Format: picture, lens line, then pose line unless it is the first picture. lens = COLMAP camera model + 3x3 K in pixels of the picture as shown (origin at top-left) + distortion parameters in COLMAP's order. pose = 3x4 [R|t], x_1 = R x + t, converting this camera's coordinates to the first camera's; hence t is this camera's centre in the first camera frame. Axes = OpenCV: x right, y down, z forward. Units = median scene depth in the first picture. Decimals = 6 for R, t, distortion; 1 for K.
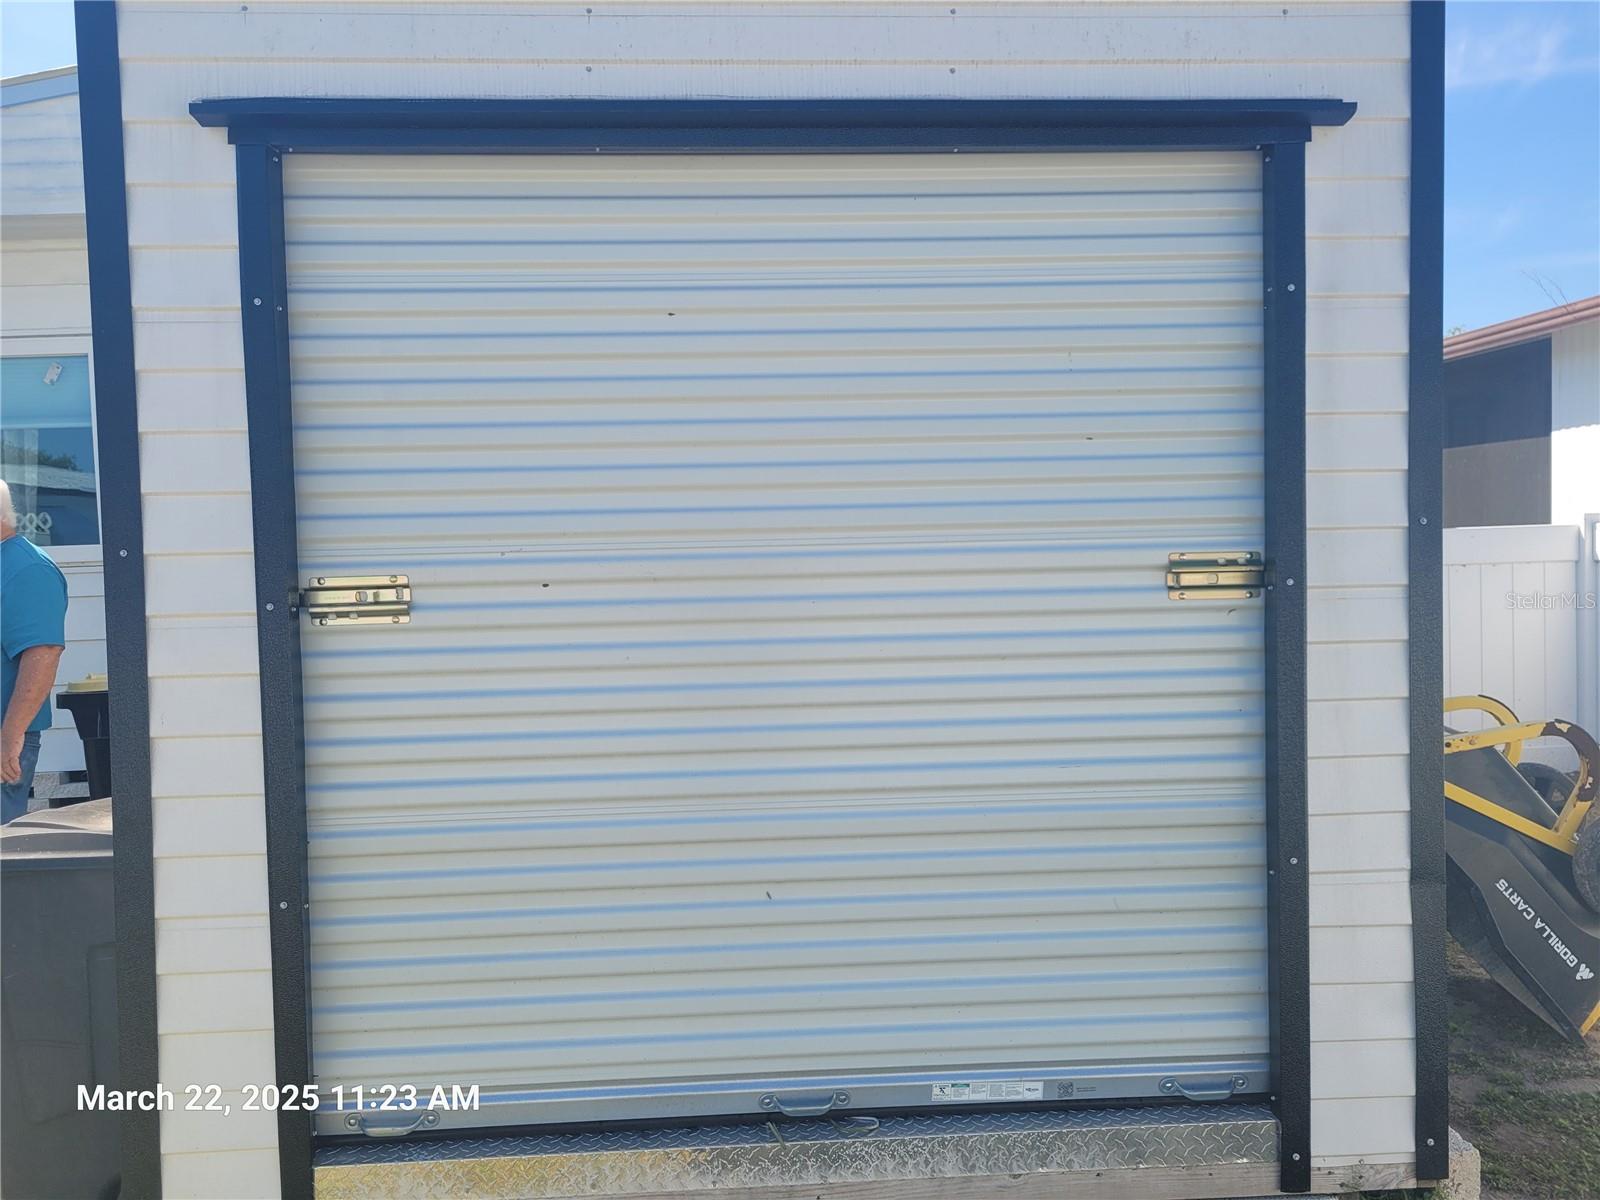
lens RADIAL K [[1194.4, 0, 798.4], [0, 1194.4, 582.5], [0, 0, 1]] dist [0.047863, -0.032185]
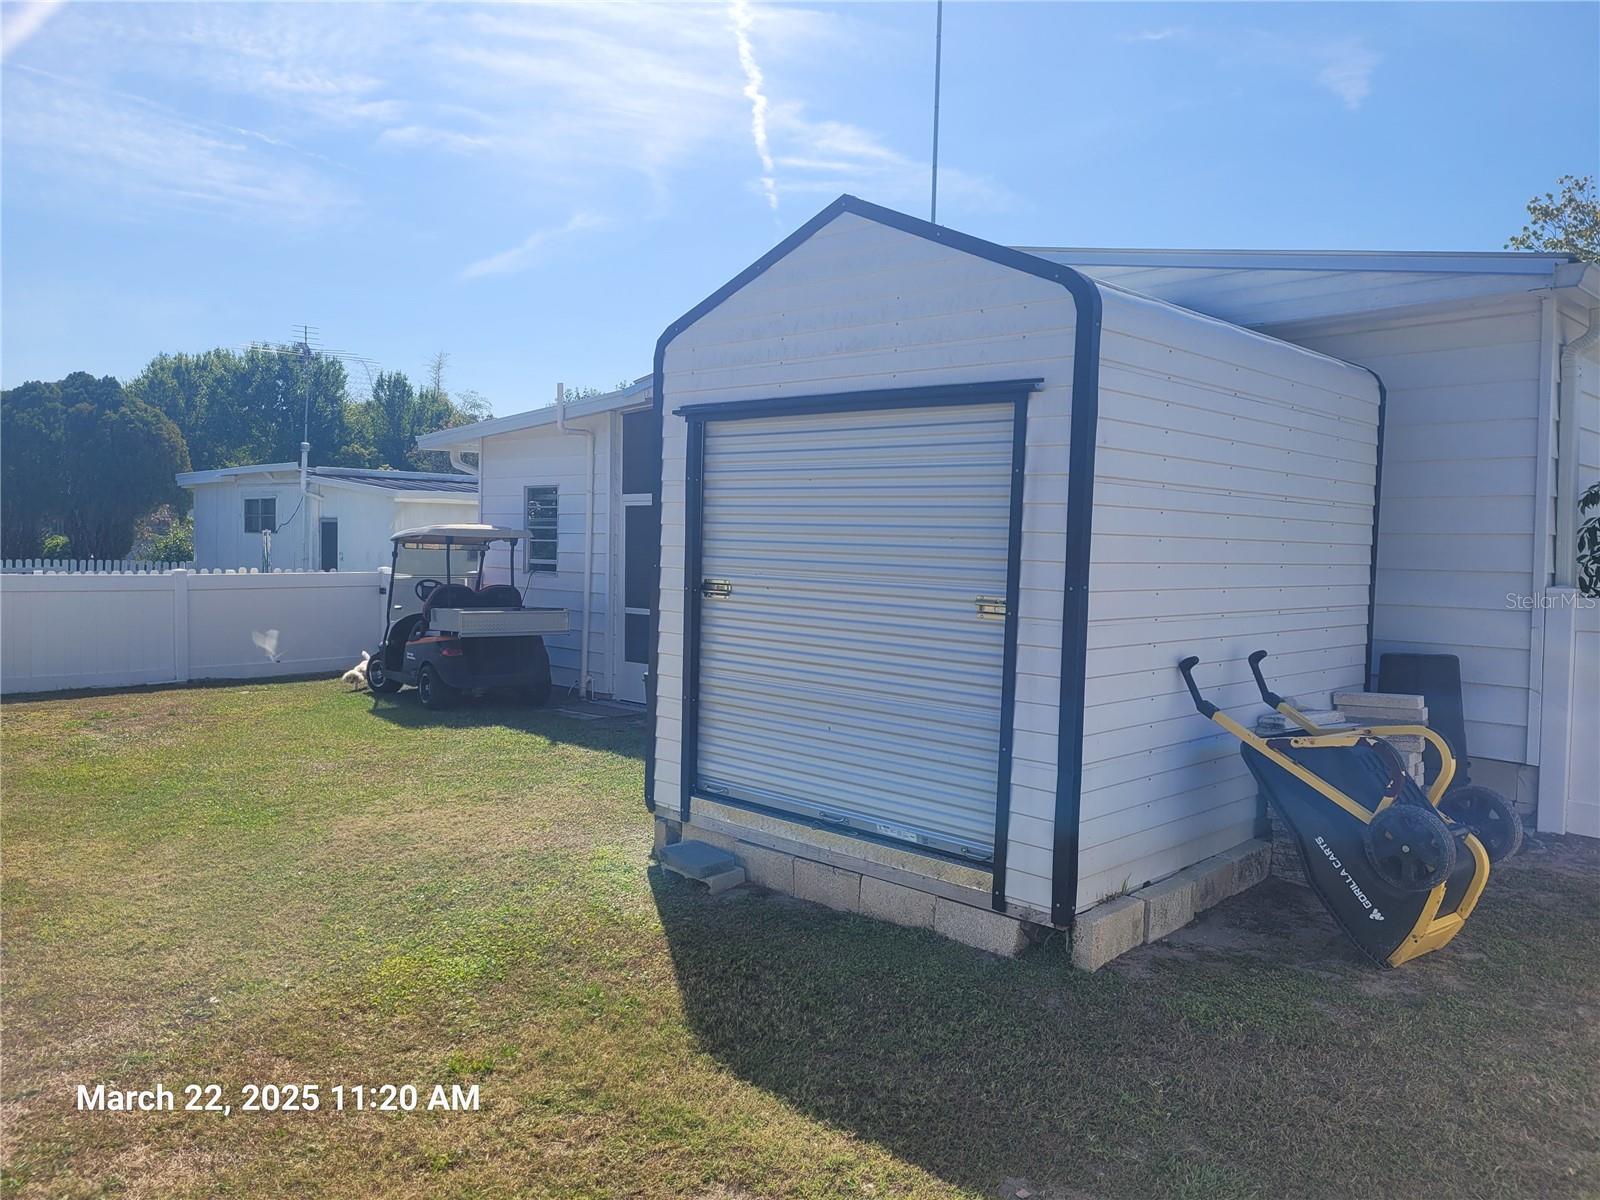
lens RADIAL K [[1191.2, 0, 800.2], [0, 1191.2, 596.2], [0, 0, 1]] dist [0.055446, -0.034225]
pose [[0.688921, 0.078947, -0.720524, 1.593475], [-0.068772, 0.996686, 0.043450, -0.091919], [0.721566, 0.019619, 0.692067, -0.651199]]
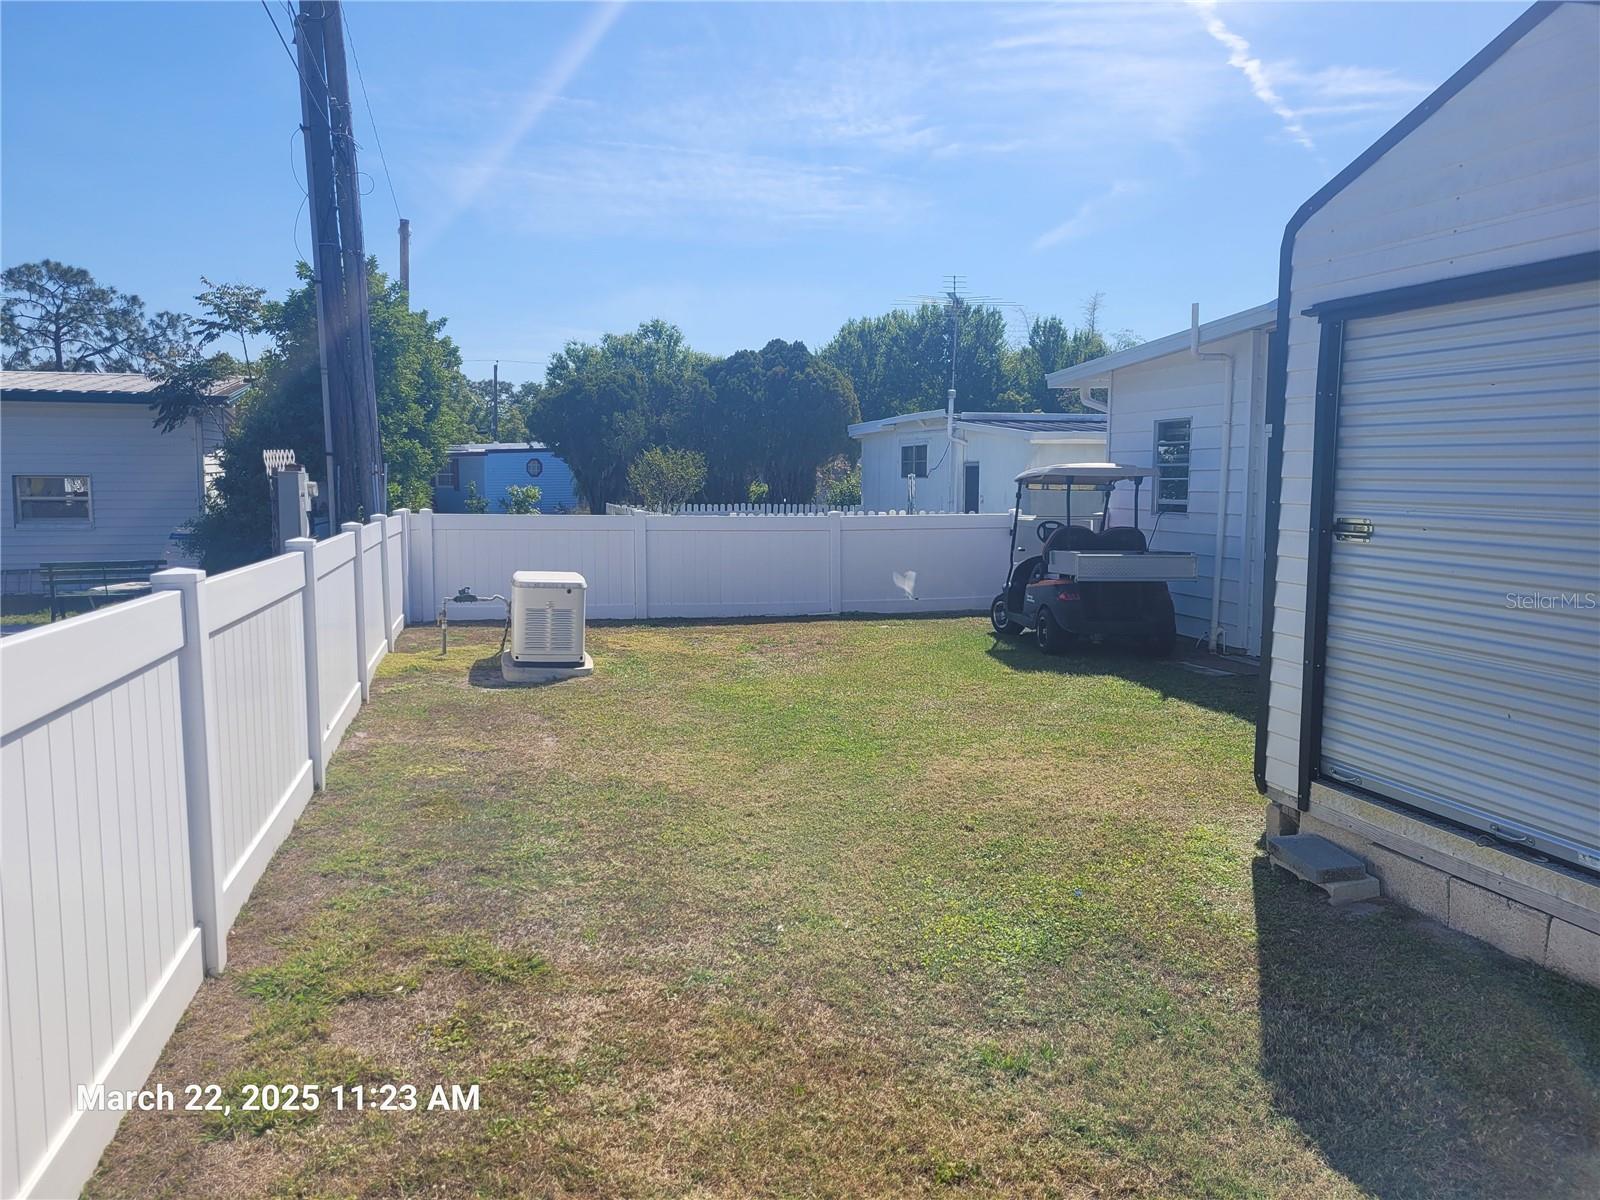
lens RADIAL K [[1191.2, 0, 800.2], [0, 1191.2, 596.2], [0, 0, 1]] dist [0.055446, -0.034225]
pose [[0.223545, 0.130008, -0.965984, 1.433700], [-0.048959, 0.991311, 0.122087, -0.077872], [0.973463, 0.020002, 0.227968, -0.411466]]
